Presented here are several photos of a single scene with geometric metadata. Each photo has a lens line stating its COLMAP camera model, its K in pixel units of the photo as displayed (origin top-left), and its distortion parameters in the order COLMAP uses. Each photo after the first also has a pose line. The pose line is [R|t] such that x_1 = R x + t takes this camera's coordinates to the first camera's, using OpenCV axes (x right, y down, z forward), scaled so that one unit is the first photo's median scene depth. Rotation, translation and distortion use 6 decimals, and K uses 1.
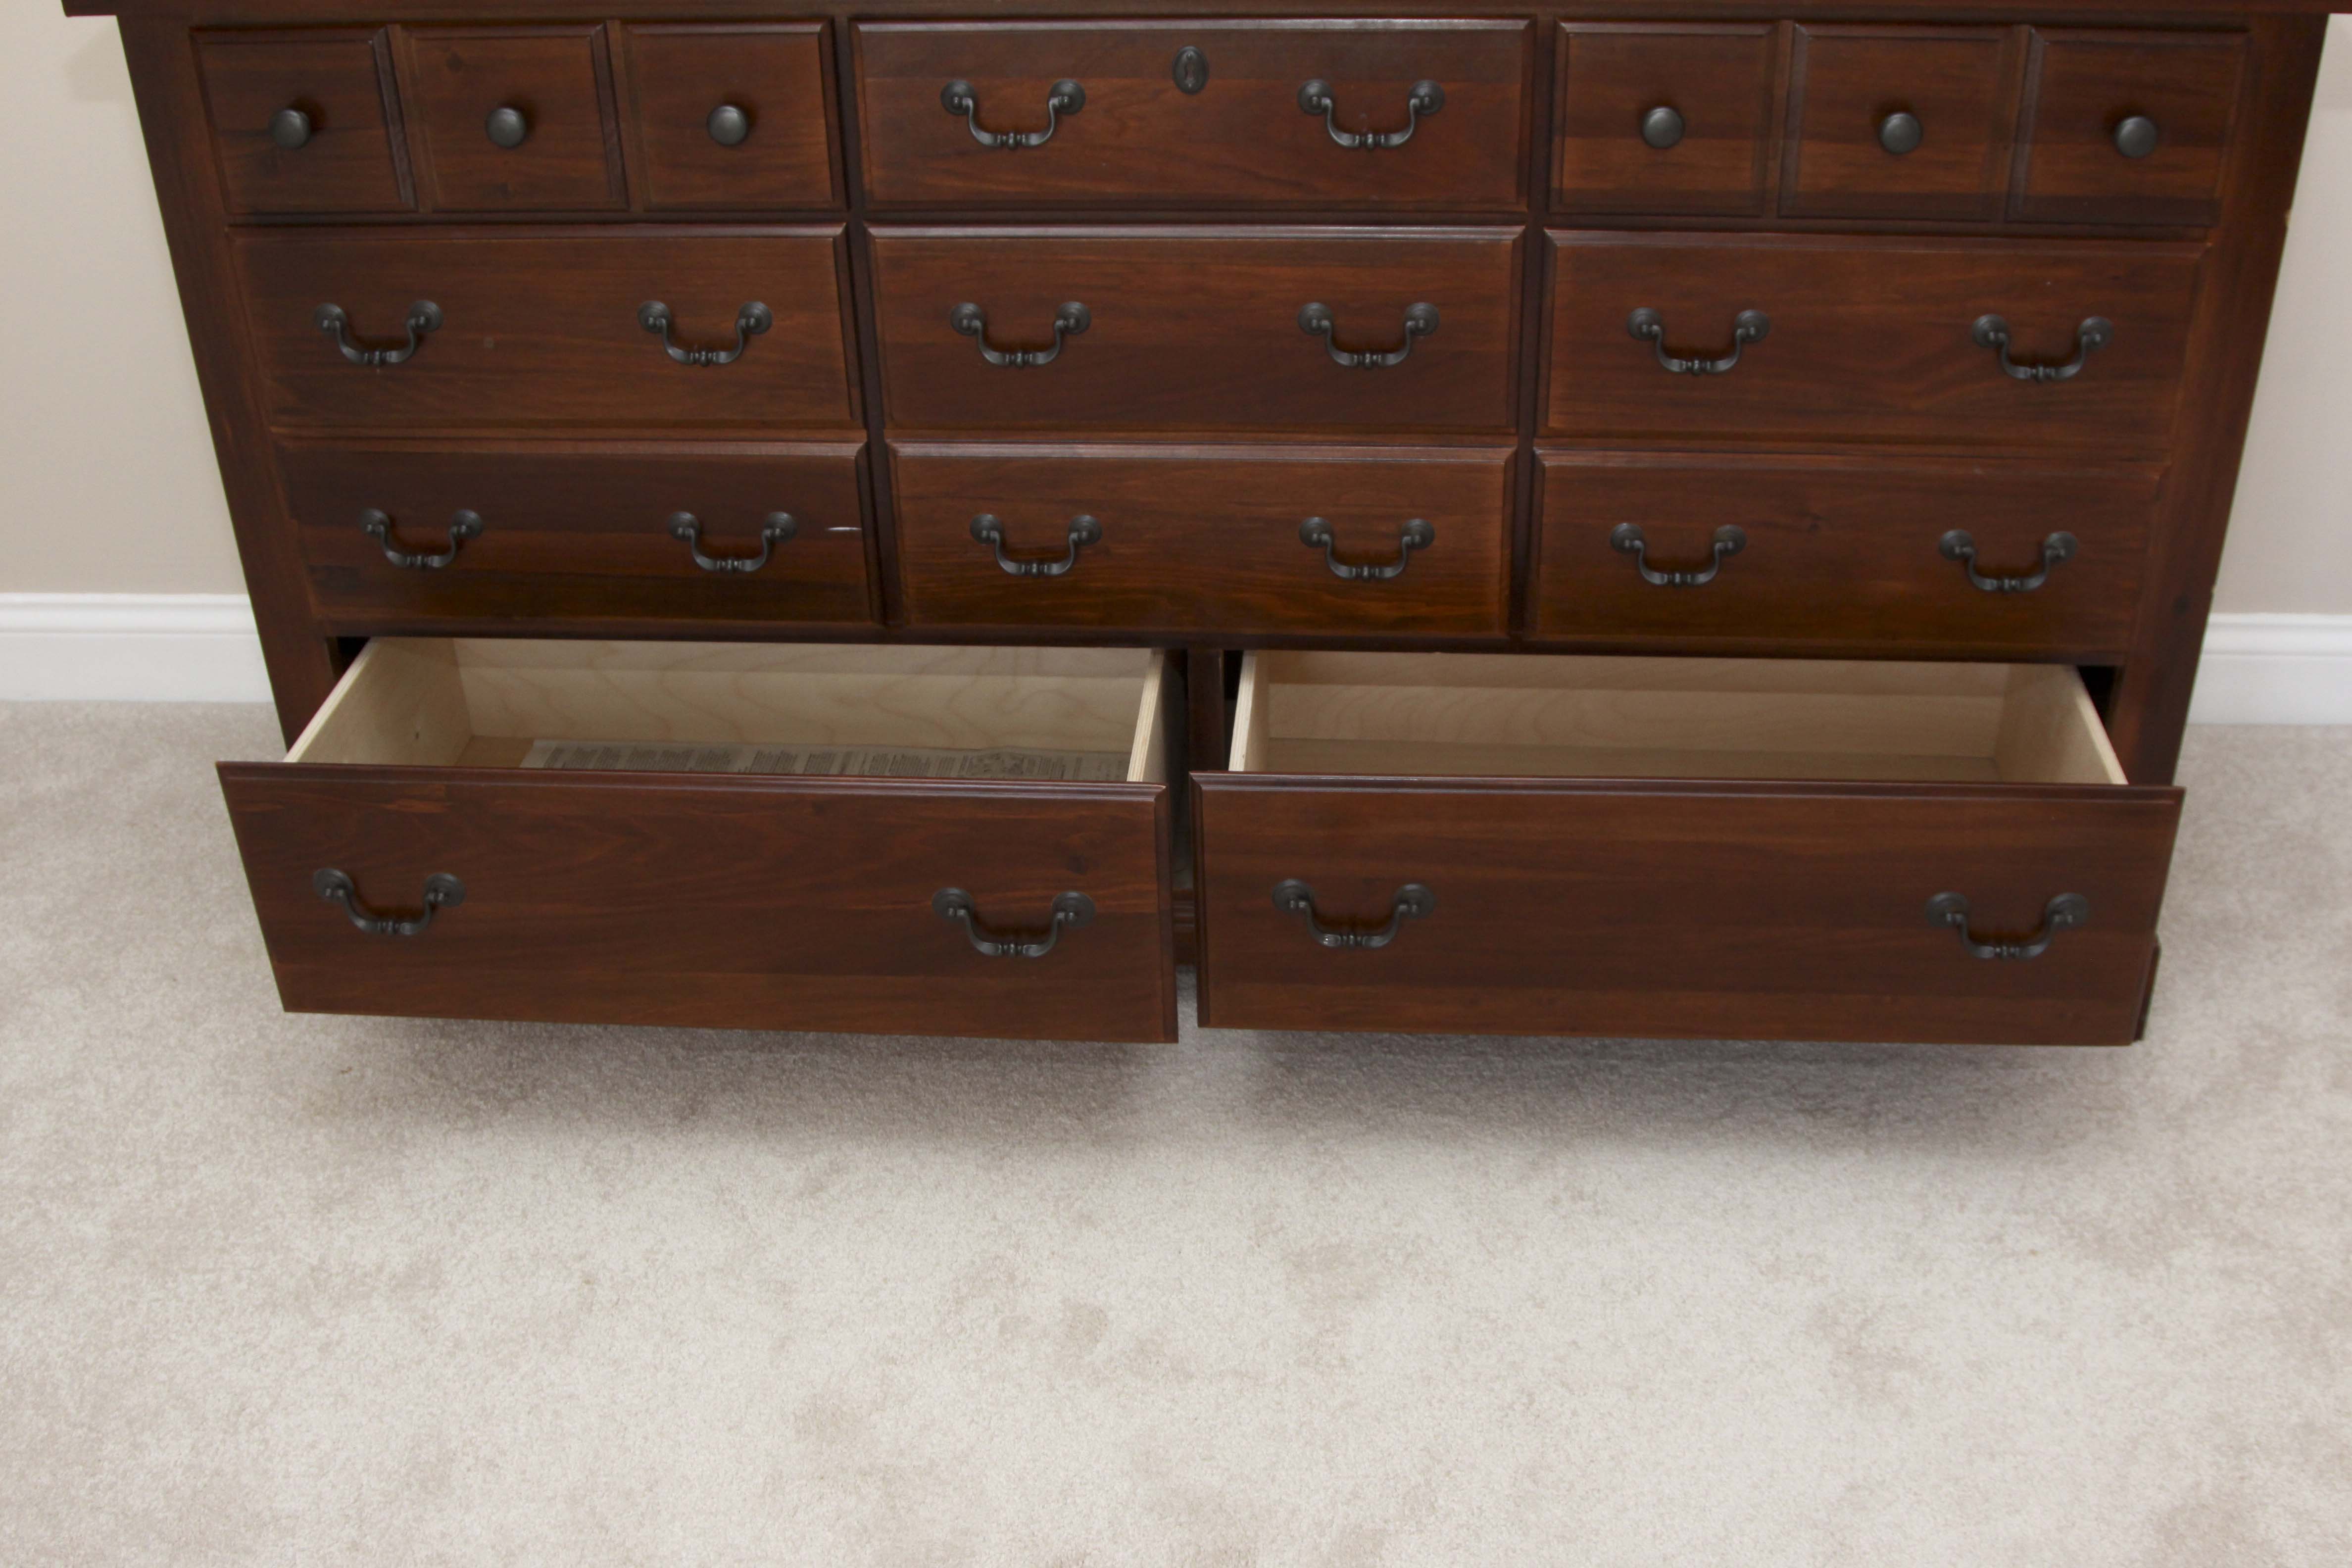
lens RADIAL K [[2482.5, 0, 1206.2], [0, 2482.5, 775.5], [0, 0, 1]] dist [-0.118895, 0.000000]
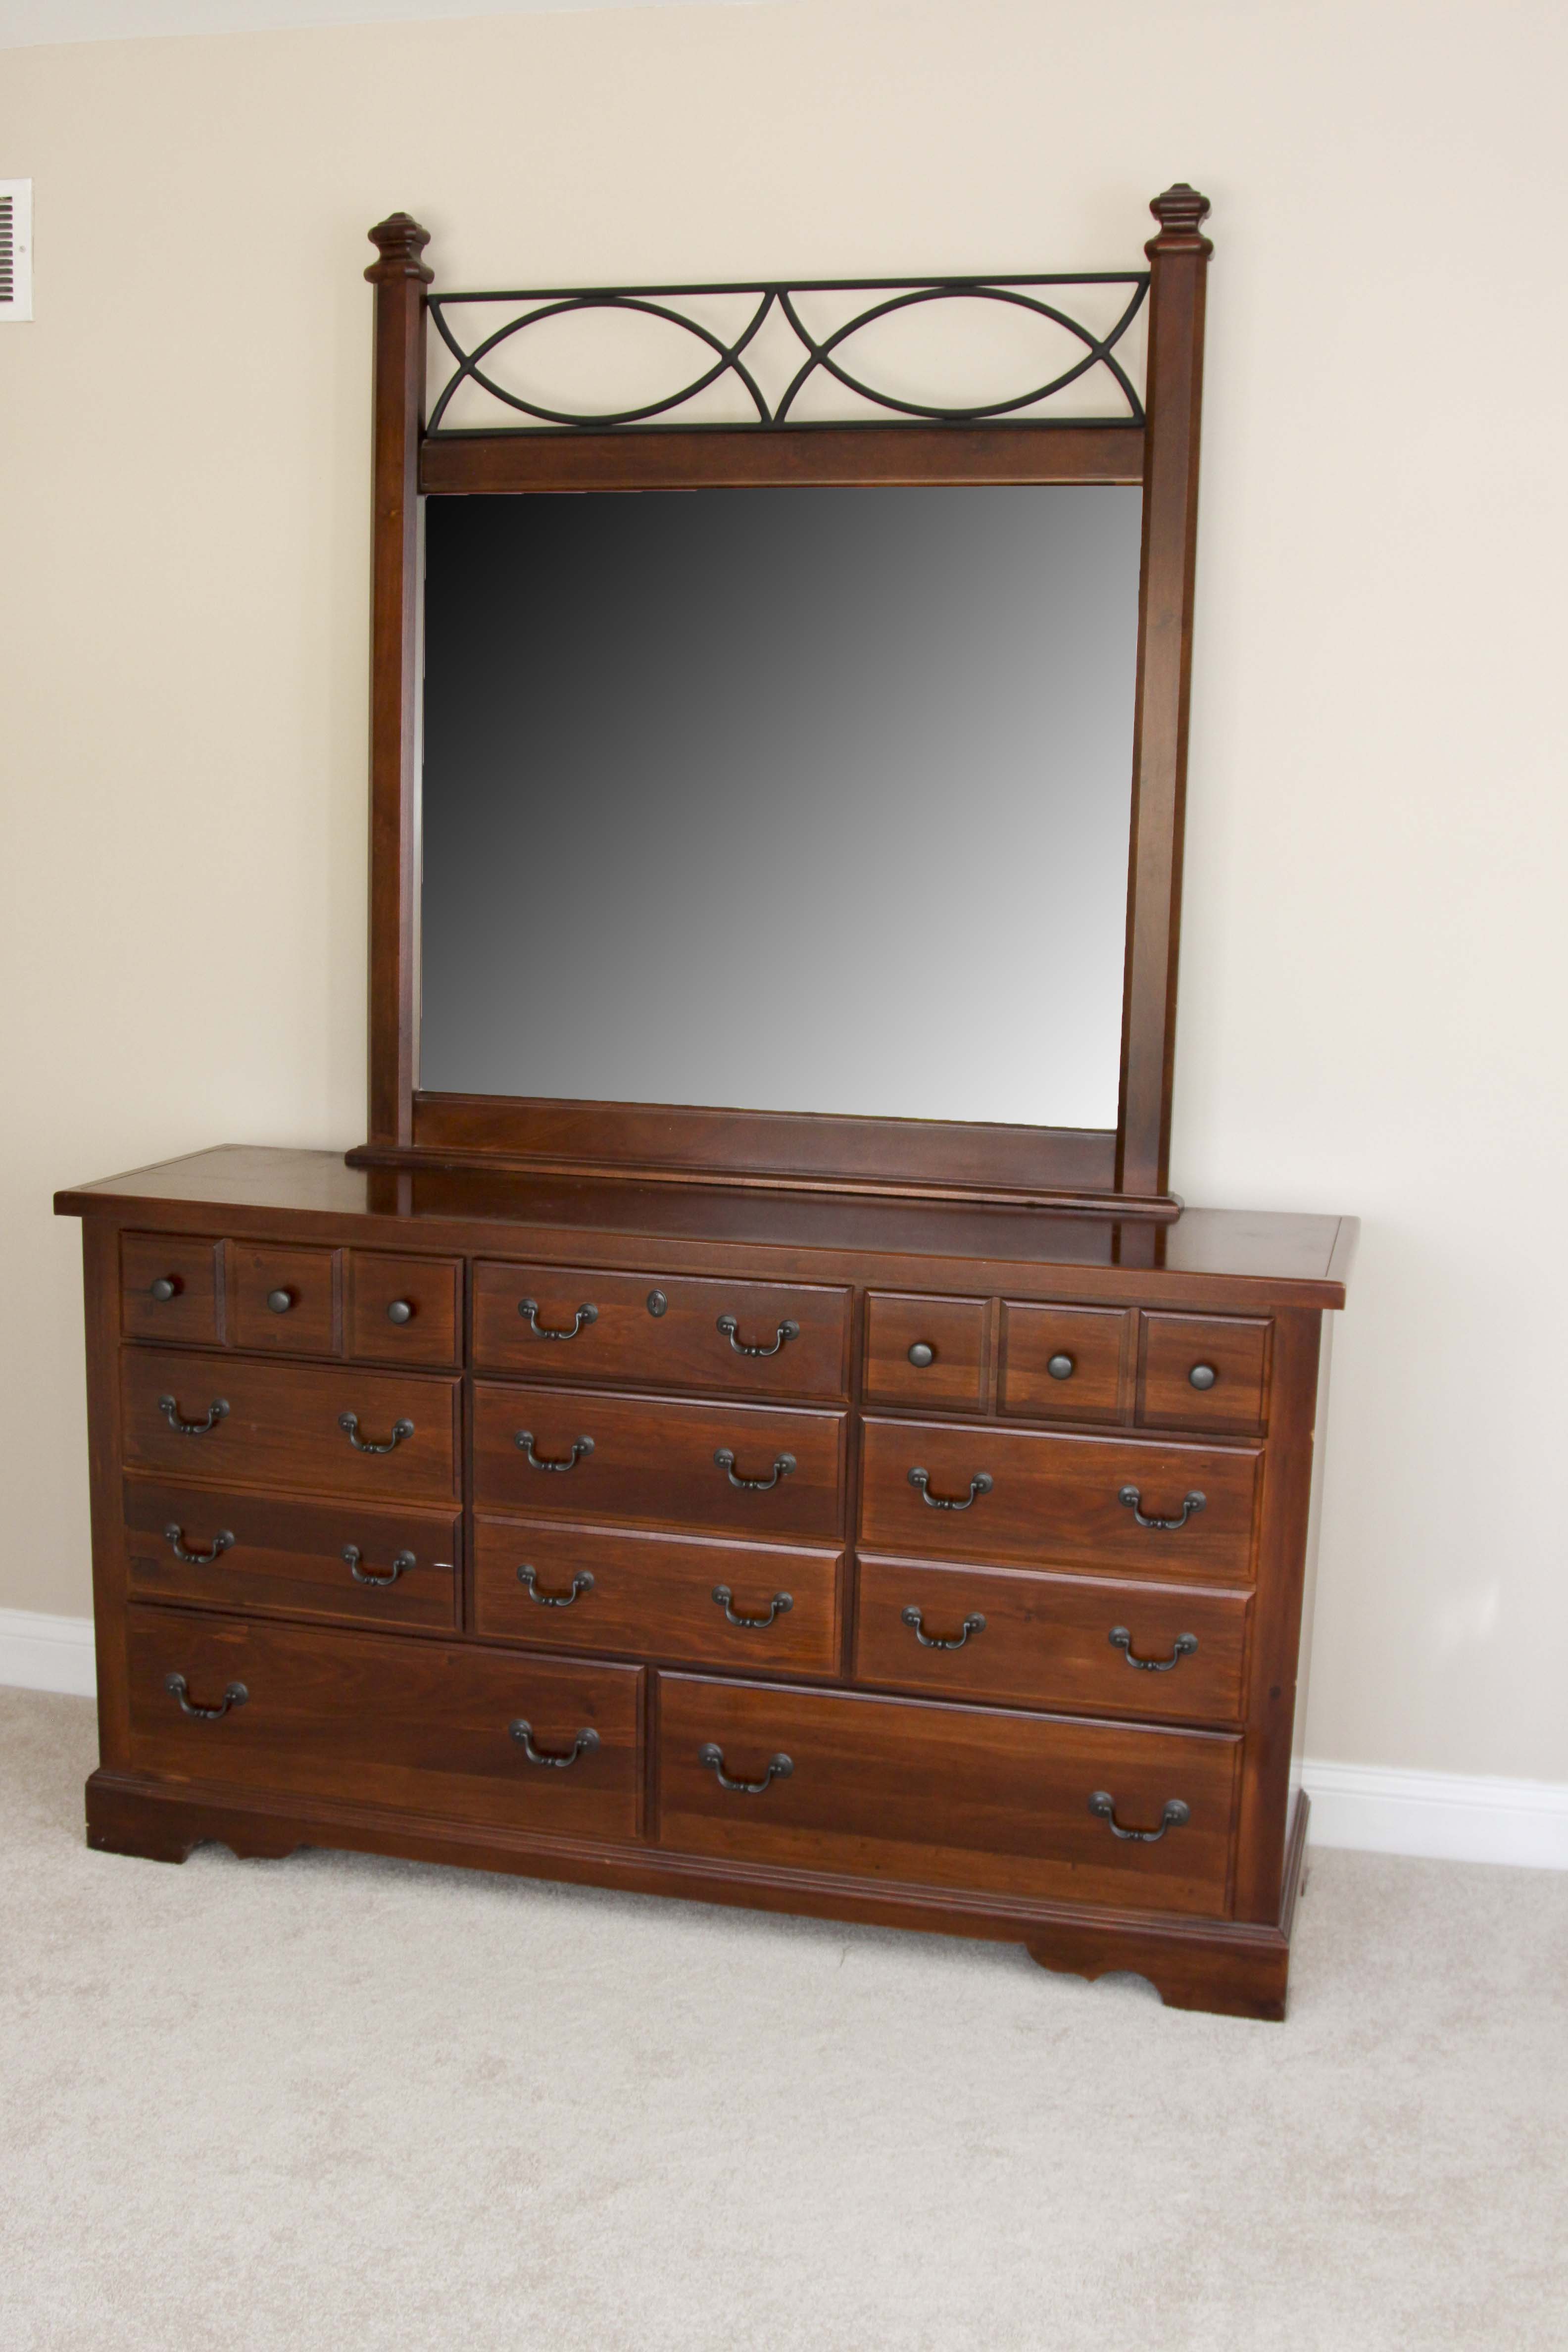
lens RADIAL K [[2482.5, 0, 785.5], [0, 2482.5, 1241.3], [0, 0, 1]] dist [-0.118895, 0.000000]
pose [[0.981926, 0.075578, -0.173519, 0.363211], [-0.133626, 0.926107, -0.352803, 0.262981], [0.134033, 0.369613, 0.919468, -0.578311]]
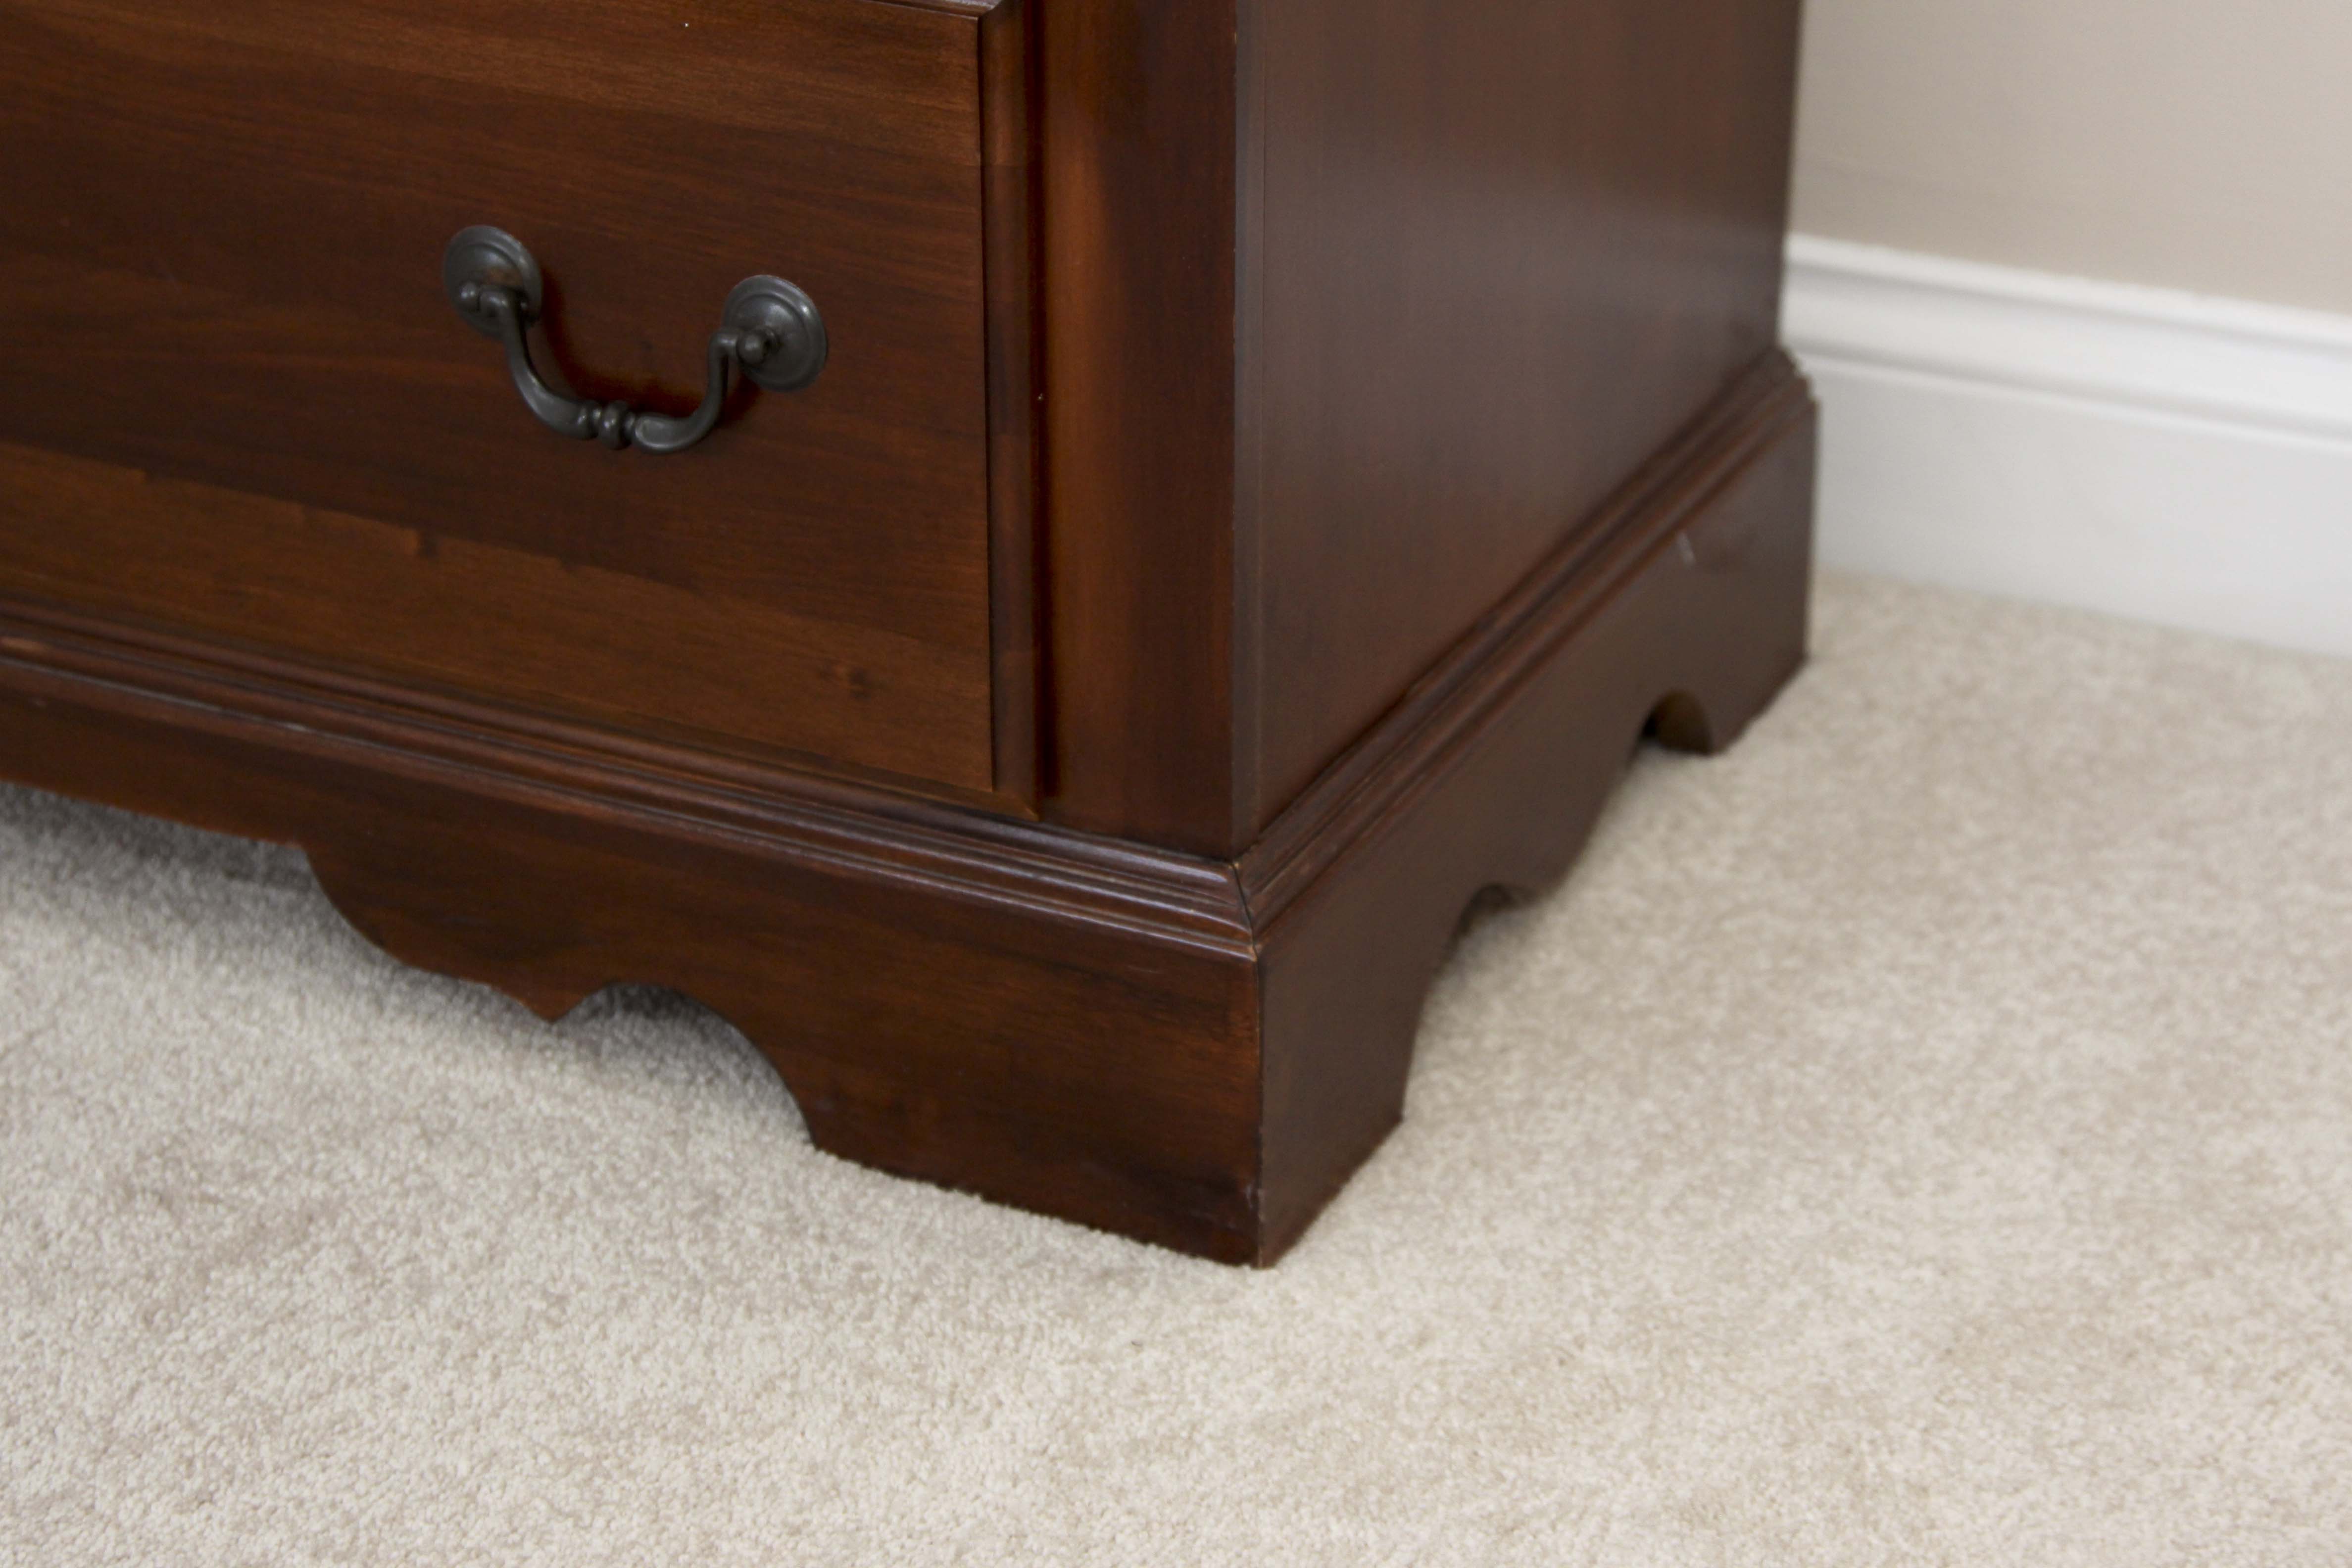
lens RADIAL K [[4566.2, 0, 1203.3], [0, 4566.2, 794.3], [0, 0, 1]] dist [0.083086, 0.000000]
pose [[0.927551, 0.187686, -0.323144, 0.655624], [-0.215135, 0.975247, -0.051087, 0.092316], [0.305557, 0.116906, 0.944970, 0.475432]]
